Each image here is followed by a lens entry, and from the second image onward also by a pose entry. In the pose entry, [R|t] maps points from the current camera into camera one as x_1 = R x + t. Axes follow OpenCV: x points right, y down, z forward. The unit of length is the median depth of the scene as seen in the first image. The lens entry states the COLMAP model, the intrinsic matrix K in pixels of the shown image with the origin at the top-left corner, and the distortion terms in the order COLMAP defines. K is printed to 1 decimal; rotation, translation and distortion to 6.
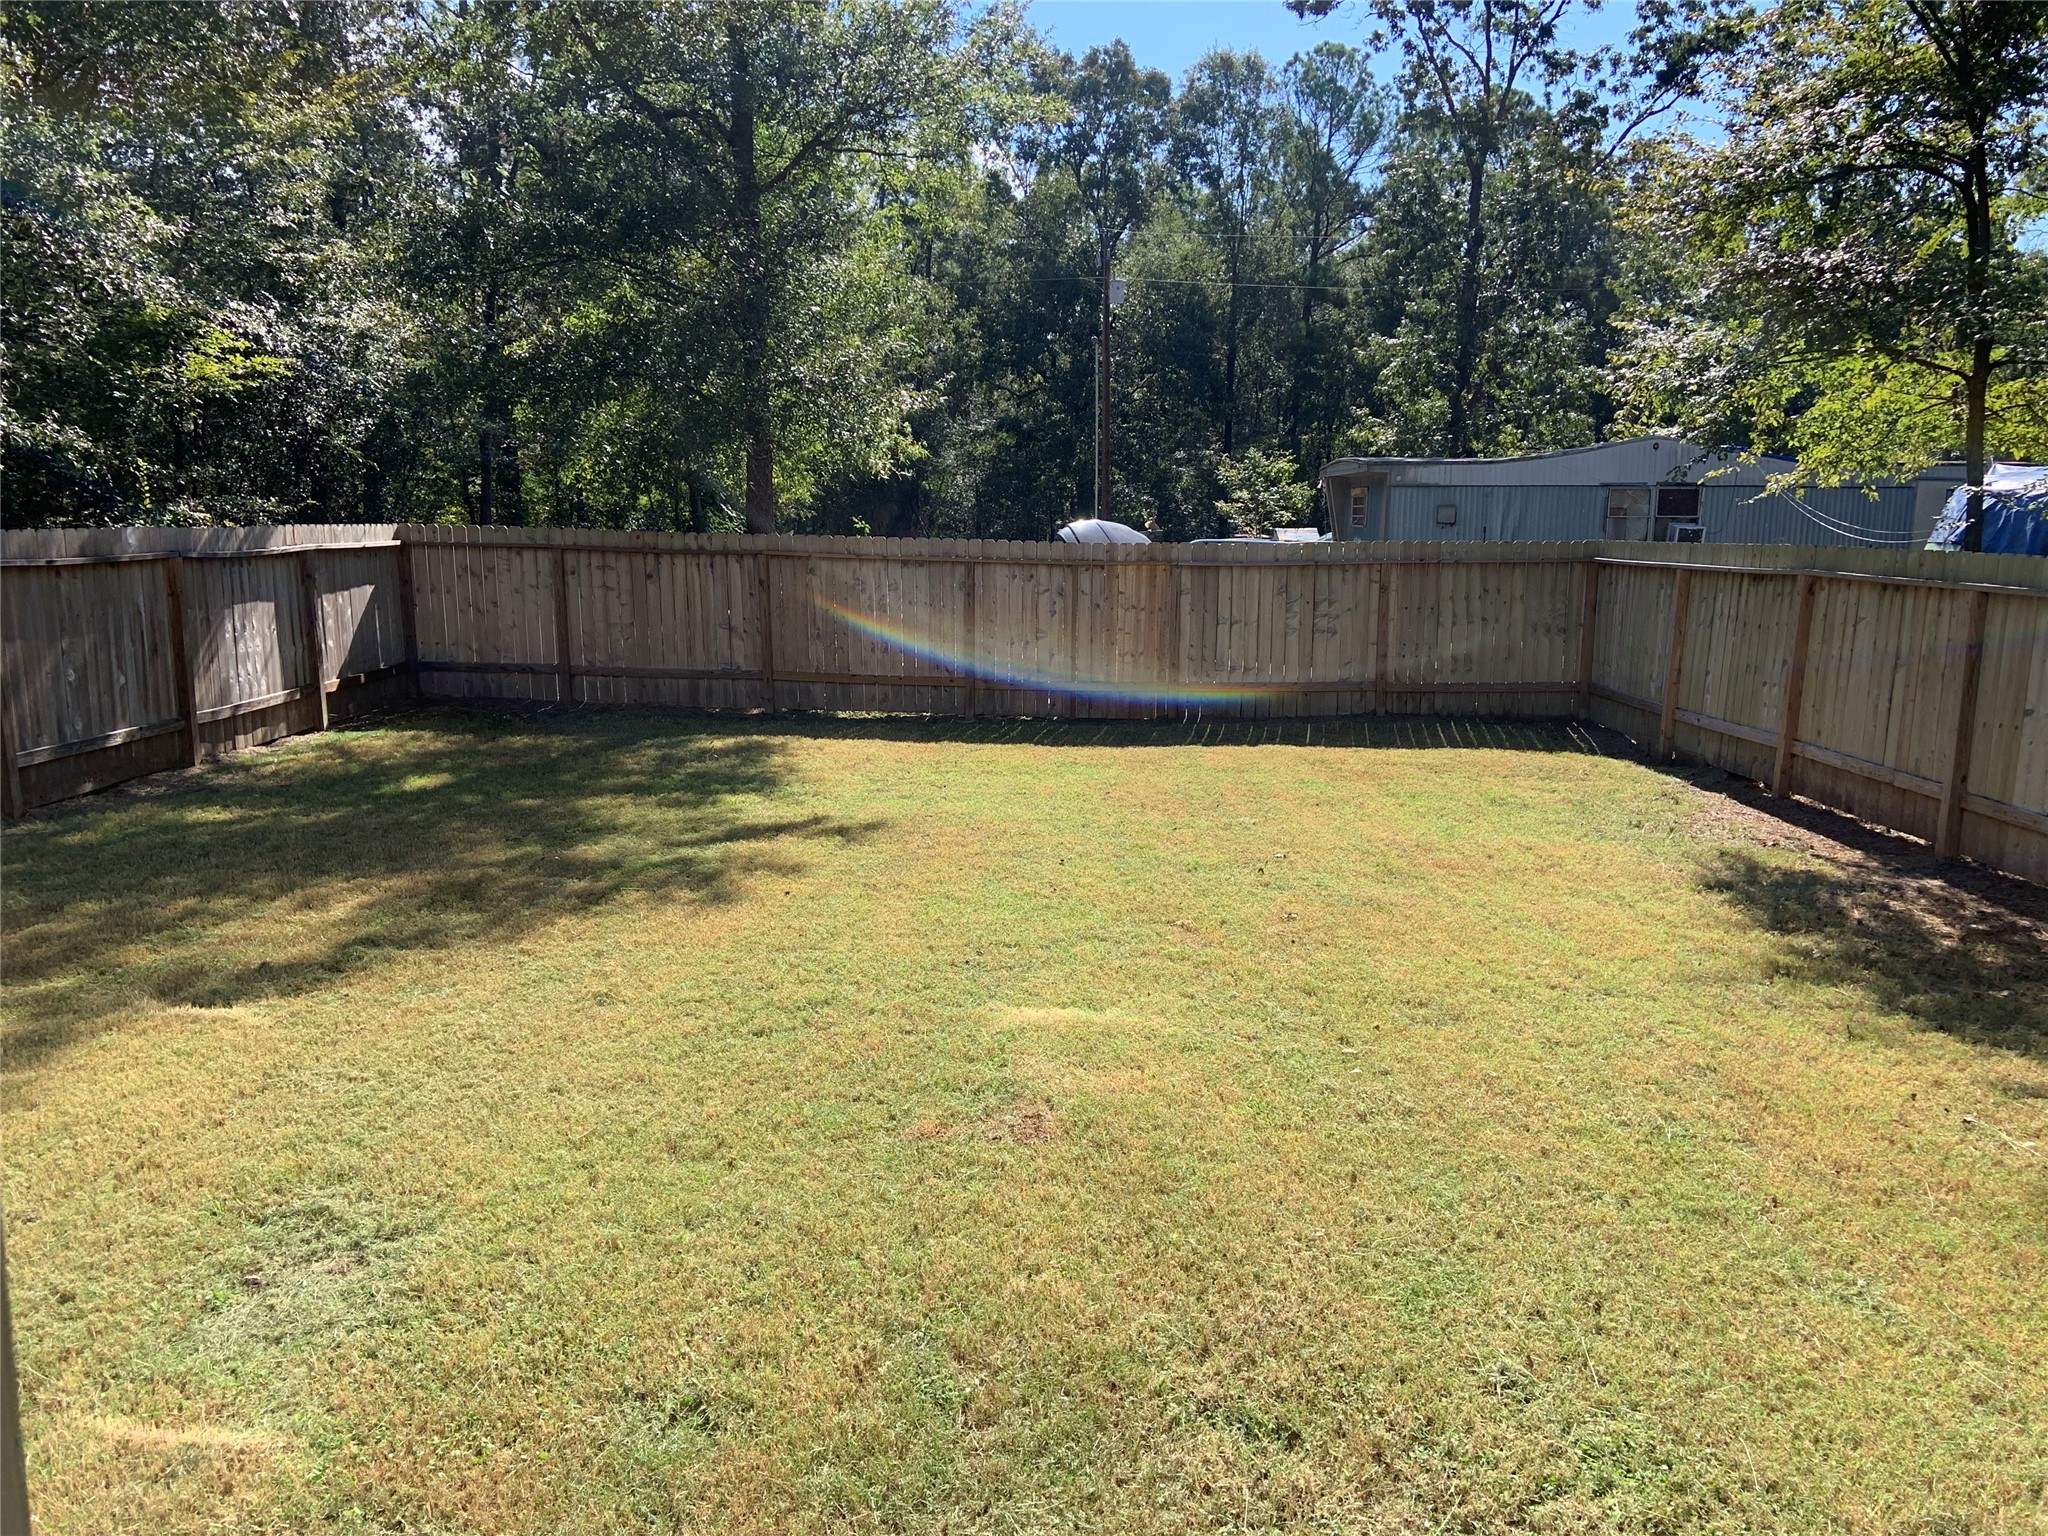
lens RADIAL K [[1544.7, 0, 1023.4], [0, 1544.7, 781.5], [0, 0, 1]] dist [0.089294, -0.006224]
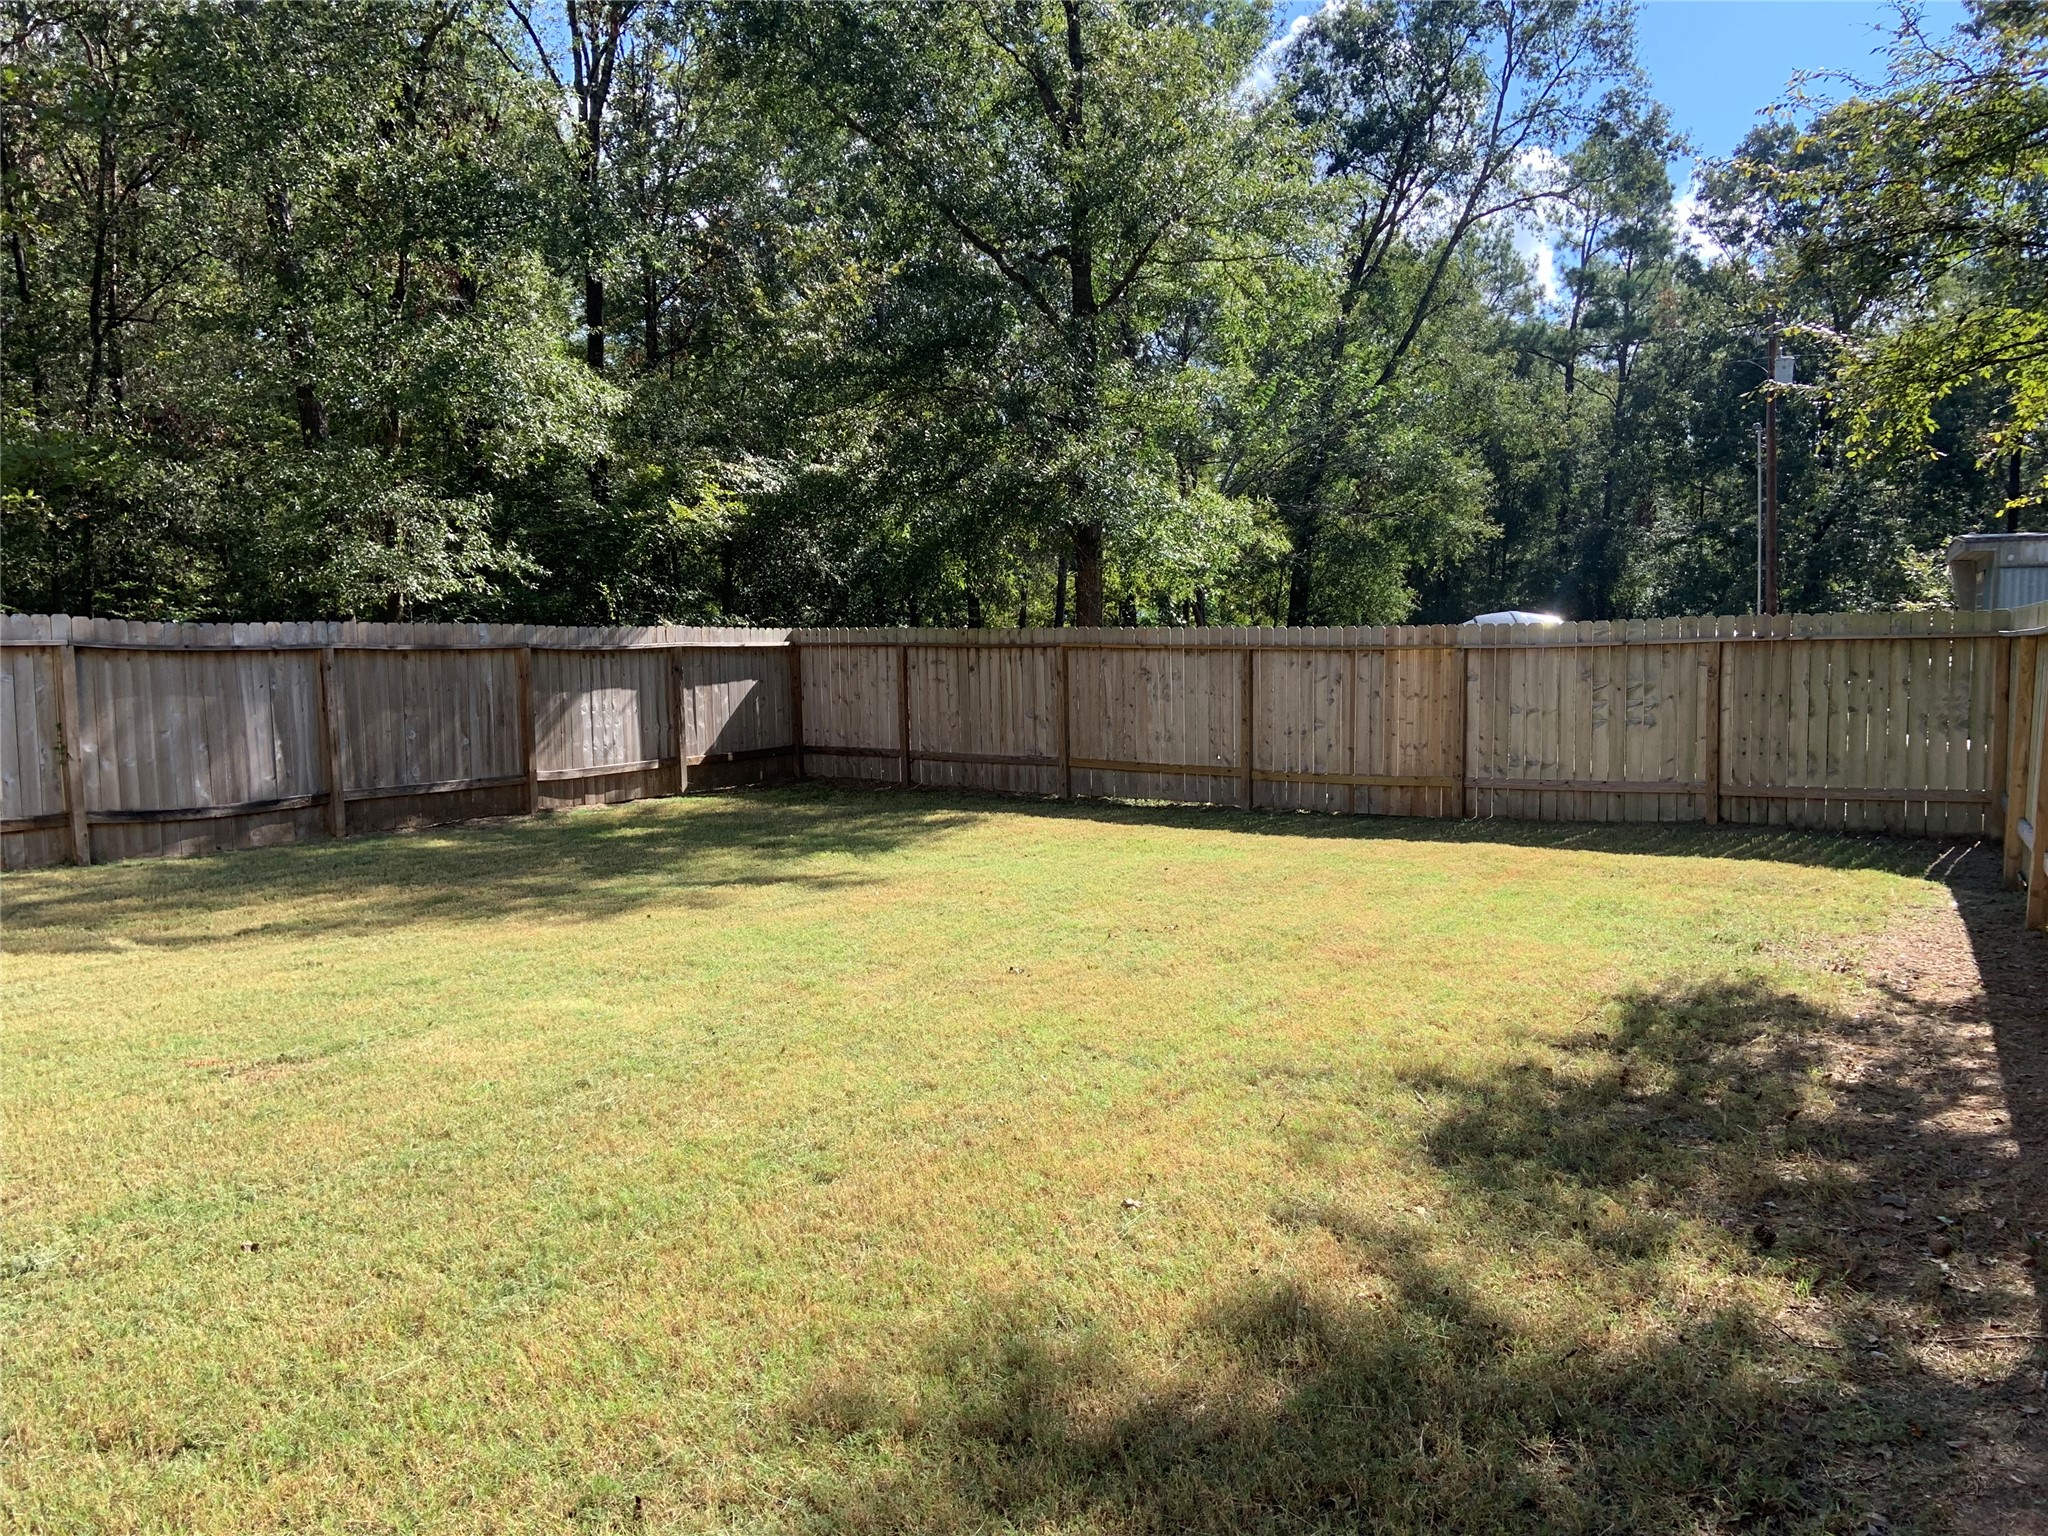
lens RADIAL K [[1544.7, 0, 1024.4], [0, 1544.7, 766.4], [0, 0, 1]] dist [0.089294, -0.006224]
pose [[0.870980, 0.020639, -0.490885, 0.324294], [-0.068274, 0.994508, -0.079324, 0.018508], [0.486552, 0.102604, 0.867606, 0.092759]]
